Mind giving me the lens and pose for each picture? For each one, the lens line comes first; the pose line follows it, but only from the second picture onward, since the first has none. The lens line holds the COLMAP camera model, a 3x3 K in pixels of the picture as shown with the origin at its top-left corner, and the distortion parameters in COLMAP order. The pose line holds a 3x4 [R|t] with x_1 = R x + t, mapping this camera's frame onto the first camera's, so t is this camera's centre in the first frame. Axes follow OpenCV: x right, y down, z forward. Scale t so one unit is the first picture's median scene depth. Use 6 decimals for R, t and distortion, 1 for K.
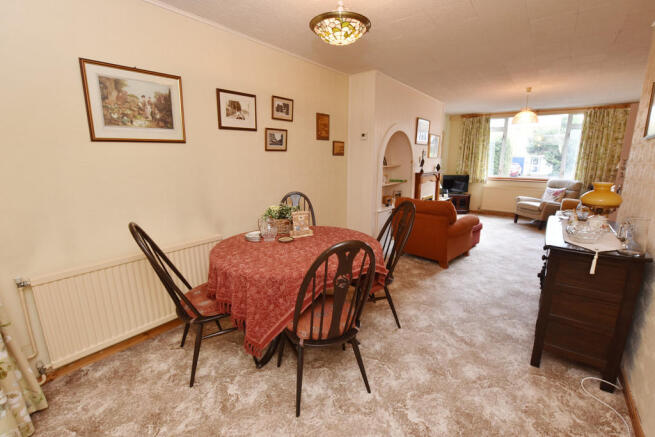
lens RADIAL K [[290.5, 0, 328.4], [0, 290.5, 218.3], [0, 0, 1]] dist [-0.014778, 0.000598]
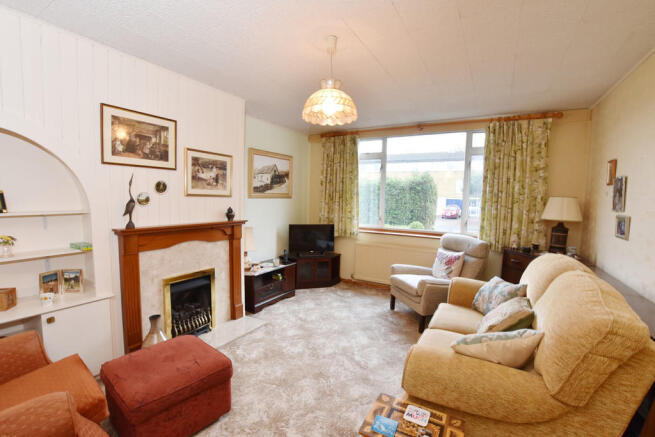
lens RADIAL K [[290.5, 0, 327.2], [0, 290.5, 217.6], [0, 0, 1]] dist [-0.014778, 0.000598]
pose [[0.992943, 0.010016, 0.118168, 0.484532], [0.005991, 0.990919, -0.134328, -0.096934], [-0.118441, 0.134088, 0.983866, 0.456847]]
